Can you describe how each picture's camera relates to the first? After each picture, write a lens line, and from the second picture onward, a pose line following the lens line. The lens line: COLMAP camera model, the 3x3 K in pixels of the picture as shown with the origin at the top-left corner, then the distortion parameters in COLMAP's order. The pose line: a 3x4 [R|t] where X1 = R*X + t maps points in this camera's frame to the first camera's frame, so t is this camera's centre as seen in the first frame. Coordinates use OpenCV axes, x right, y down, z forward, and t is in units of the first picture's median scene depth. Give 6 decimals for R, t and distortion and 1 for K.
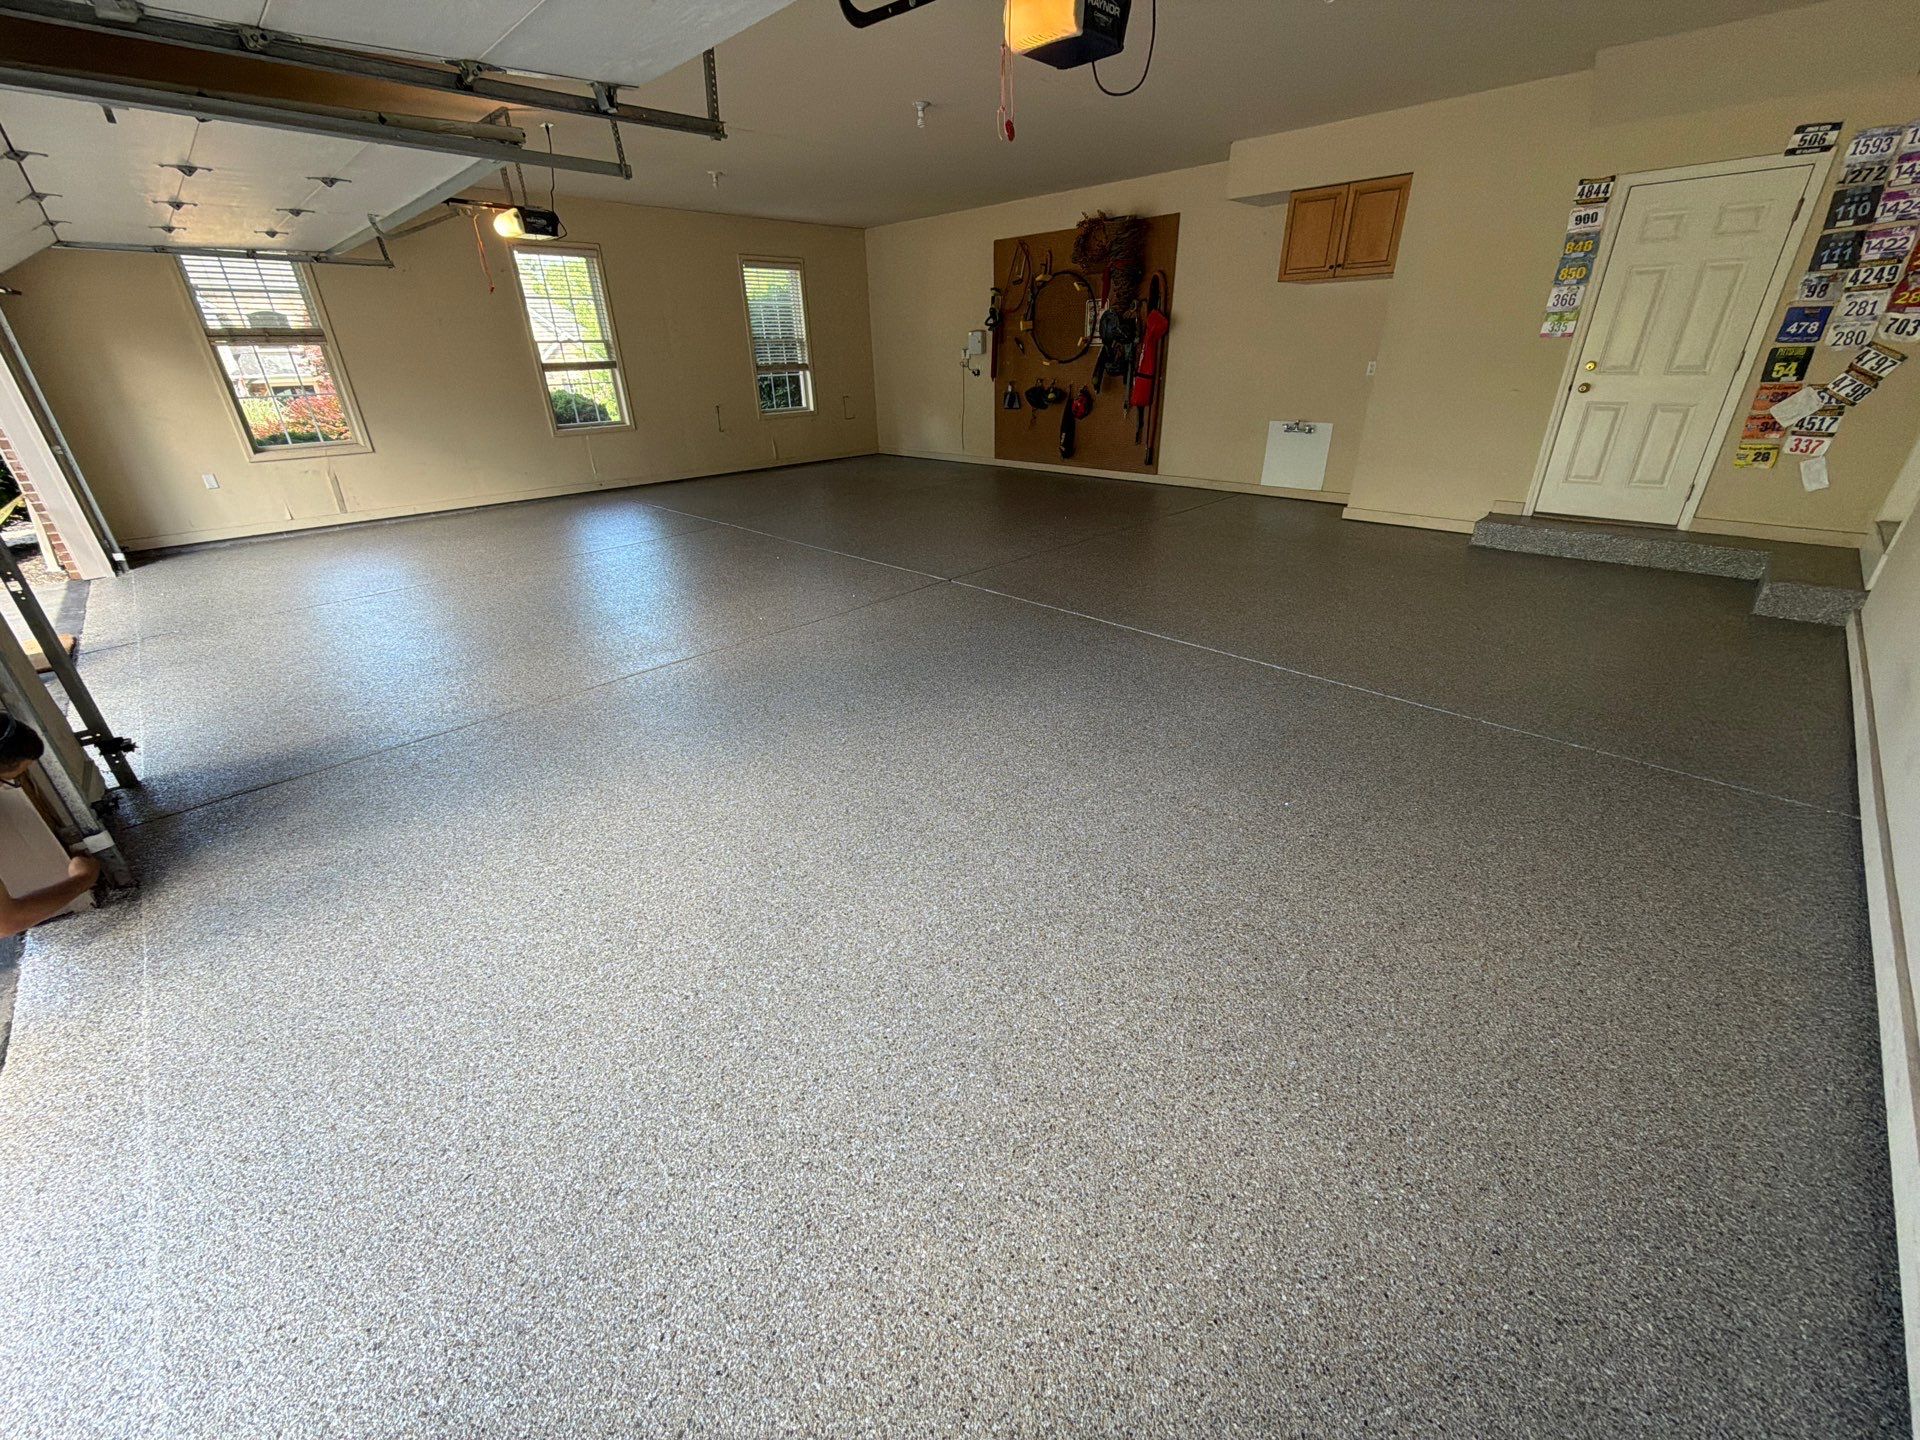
lens RADIAL K [[762.1, 0, 961.1], [0, 762.1, 719.3], [0, 0, 1]] dist [-0.001629, -0.000369]
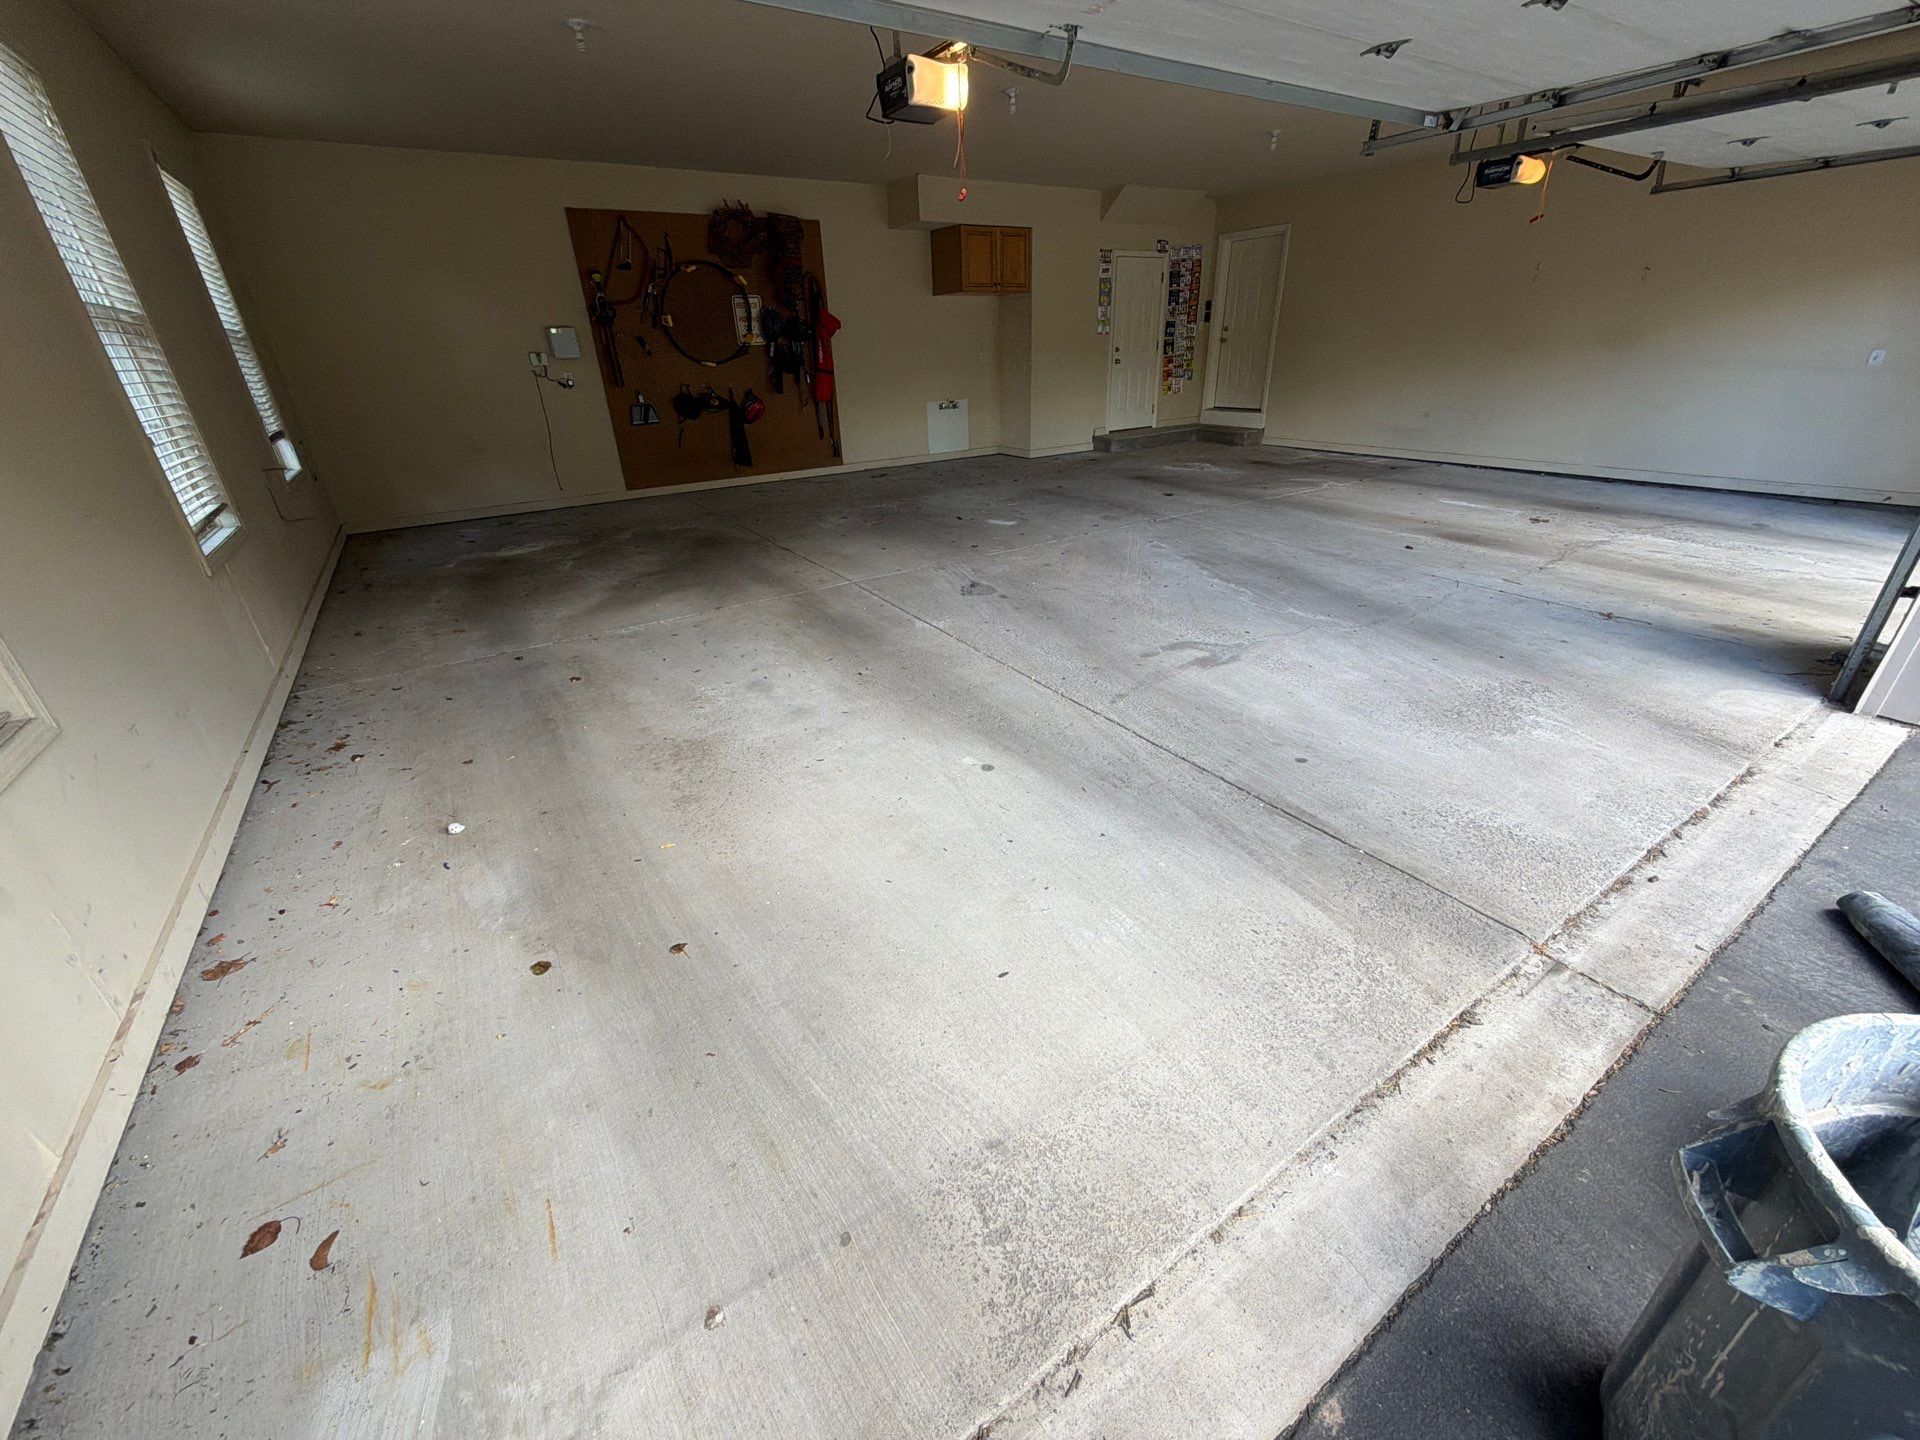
lens RADIAL K [[762.1, 0, 955.1], [0, 762.1, 717.2], [0, 0, 1]] dist [-0.001629, -0.000369]
pose [[0.214657, -0.414273, 0.884478, -0.799988], [0.452649, 0.844657, 0.285767, -0.256951], [-0.865466, 0.339017, 0.368832, 0.591899]]
